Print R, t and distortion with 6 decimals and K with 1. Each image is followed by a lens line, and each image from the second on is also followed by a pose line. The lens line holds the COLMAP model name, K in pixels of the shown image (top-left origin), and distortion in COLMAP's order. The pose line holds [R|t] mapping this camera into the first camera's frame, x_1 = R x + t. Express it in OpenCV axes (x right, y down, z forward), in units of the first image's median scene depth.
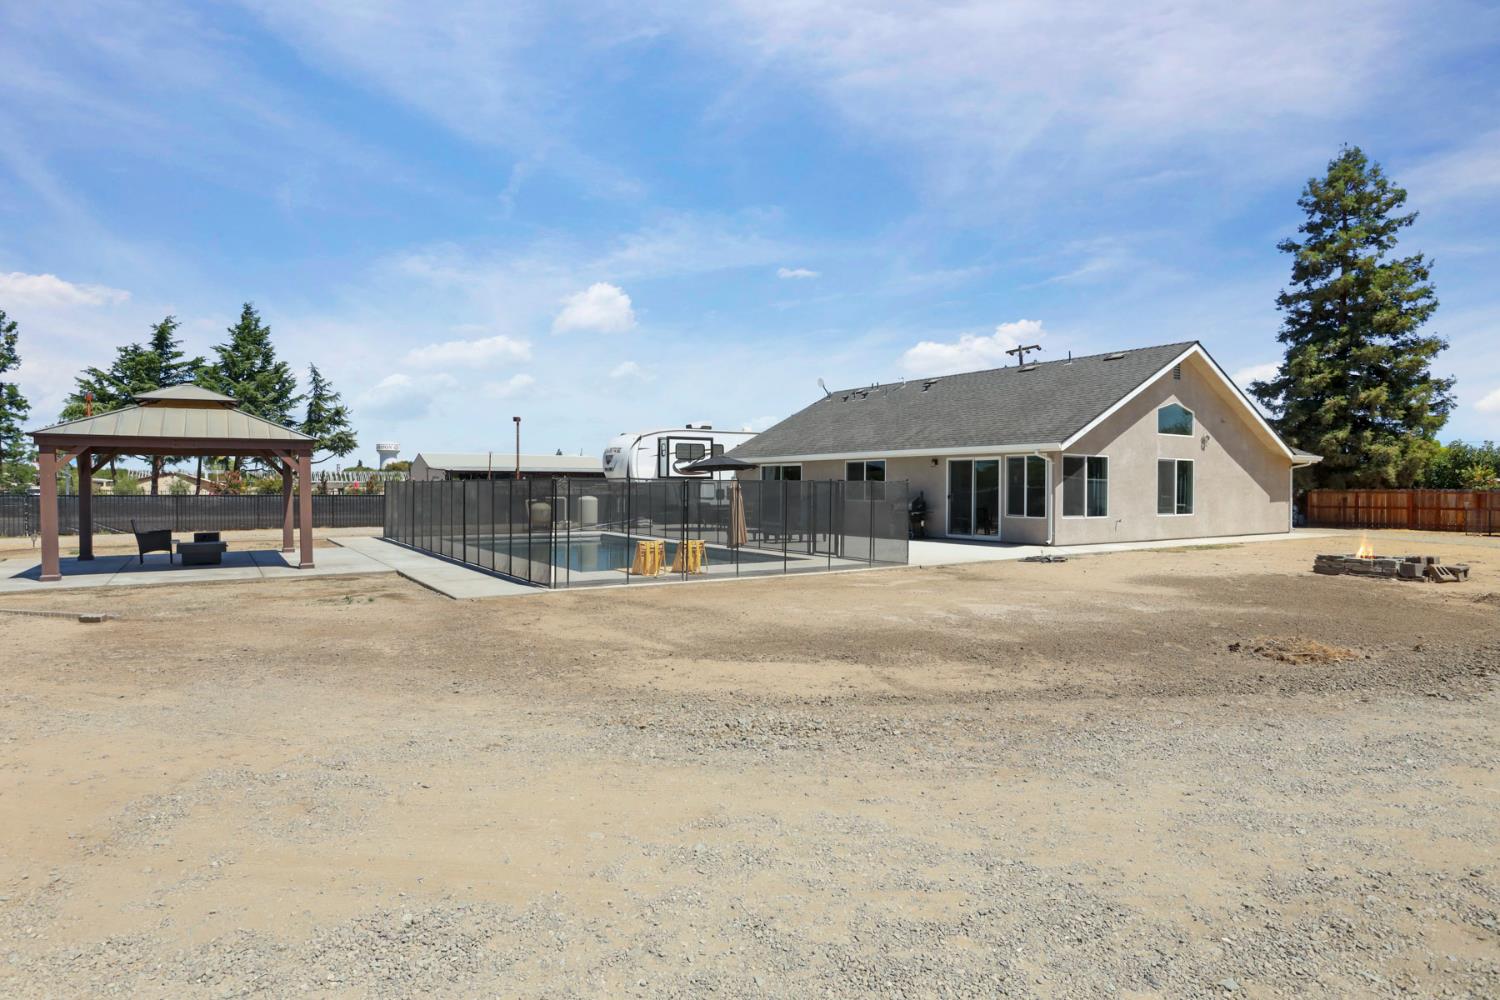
lens RADIAL K [[821.9, 0, 750.0], [0, 821.9, 500.0], [0, 0, 1]] dist [-0.023636, 0.002373]
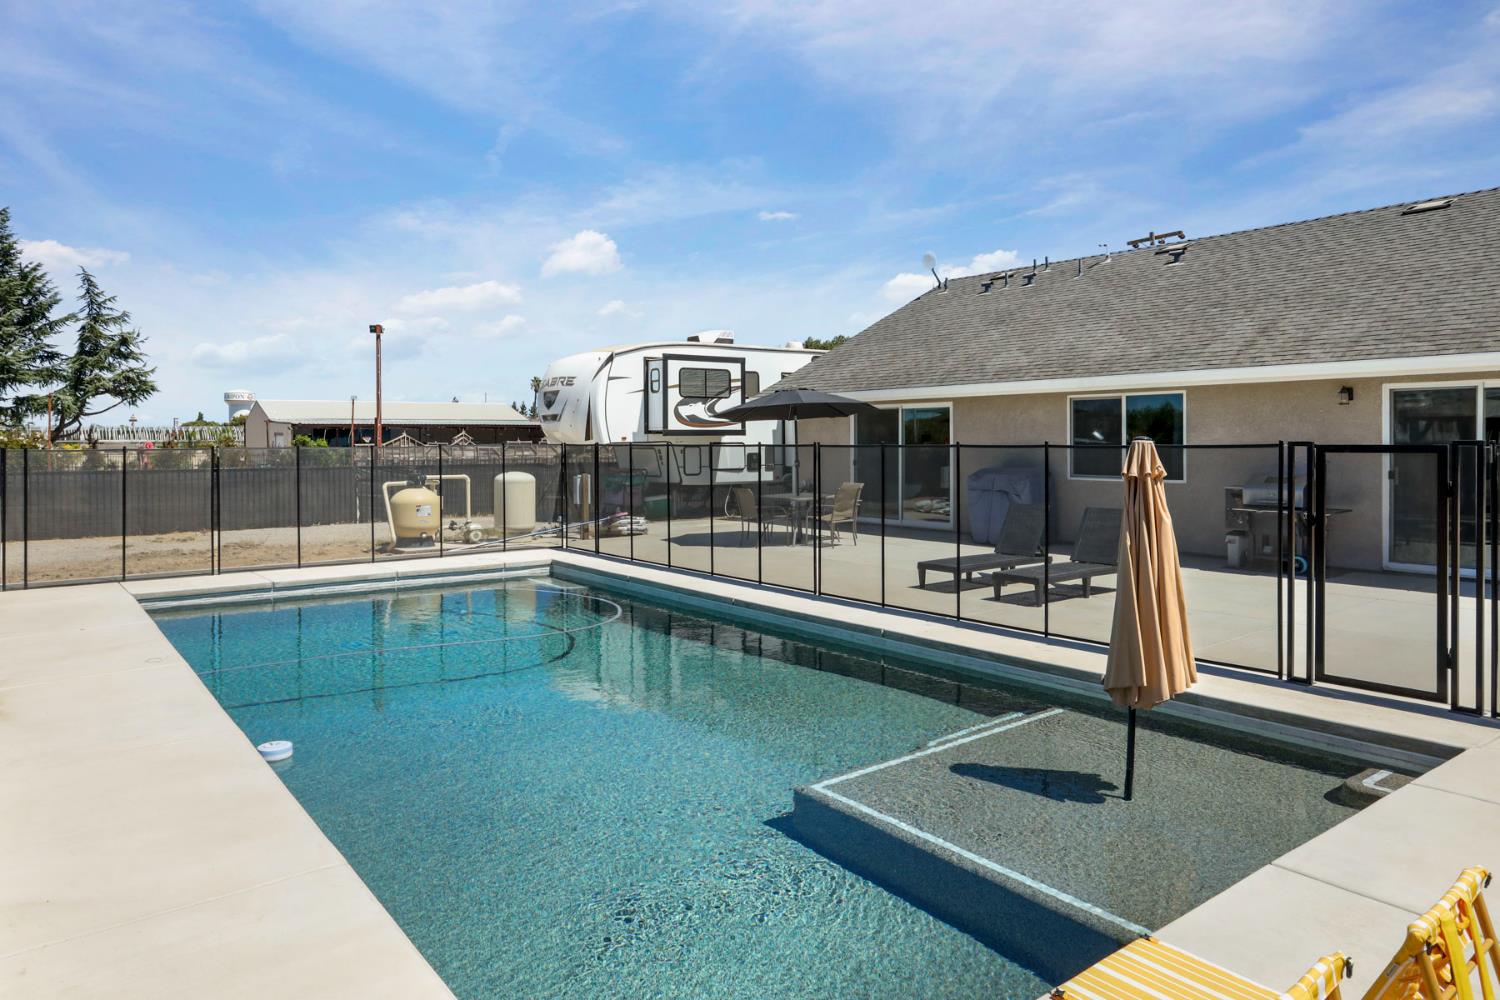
lens RADIAL K [[973.8, 0, 758.0], [0, 973.8, 451.1], [0, 0, 1]] dist [-0.052998, 0.060551]
pose [[0.997195, -0.009225, 0.074282, -0.074161], [0.009655, 0.999939, -0.005436, -0.009951], [-0.074227, 0.006138, 0.997222, 0.319397]]
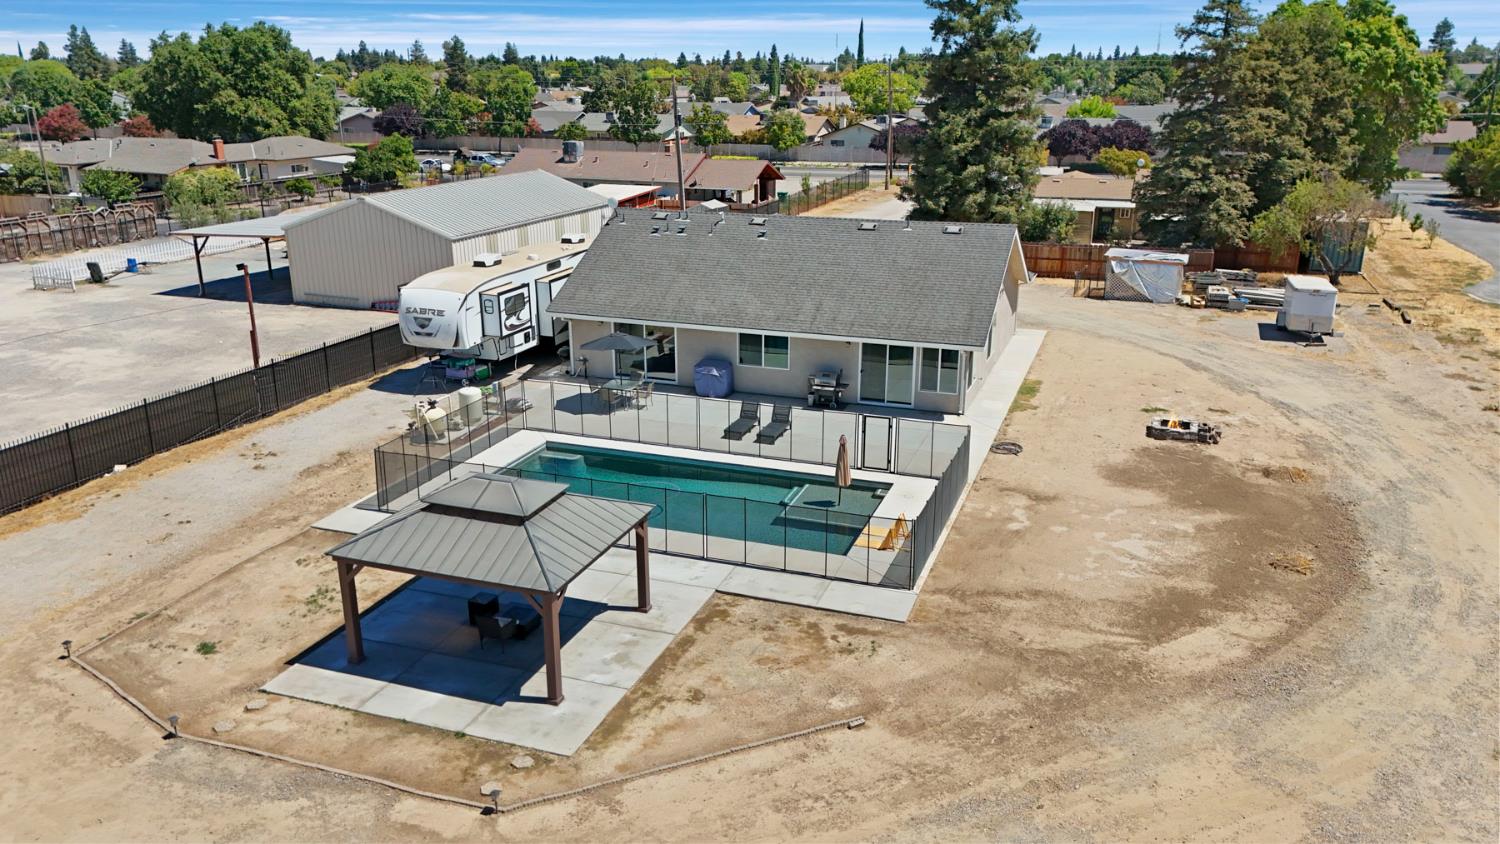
lens RADIAL K [[1092.3, 0, 750.0], [0, 1092.3, 422.0], [0, 0, 1]] dist [0.086115, -0.081931]
pose [[0.801159, -0.188417, 0.568017, -0.495114], [0.012726, 0.954293, 0.298600, -0.251083], [-0.598316, -0.231998, 0.766939, -0.092154]]
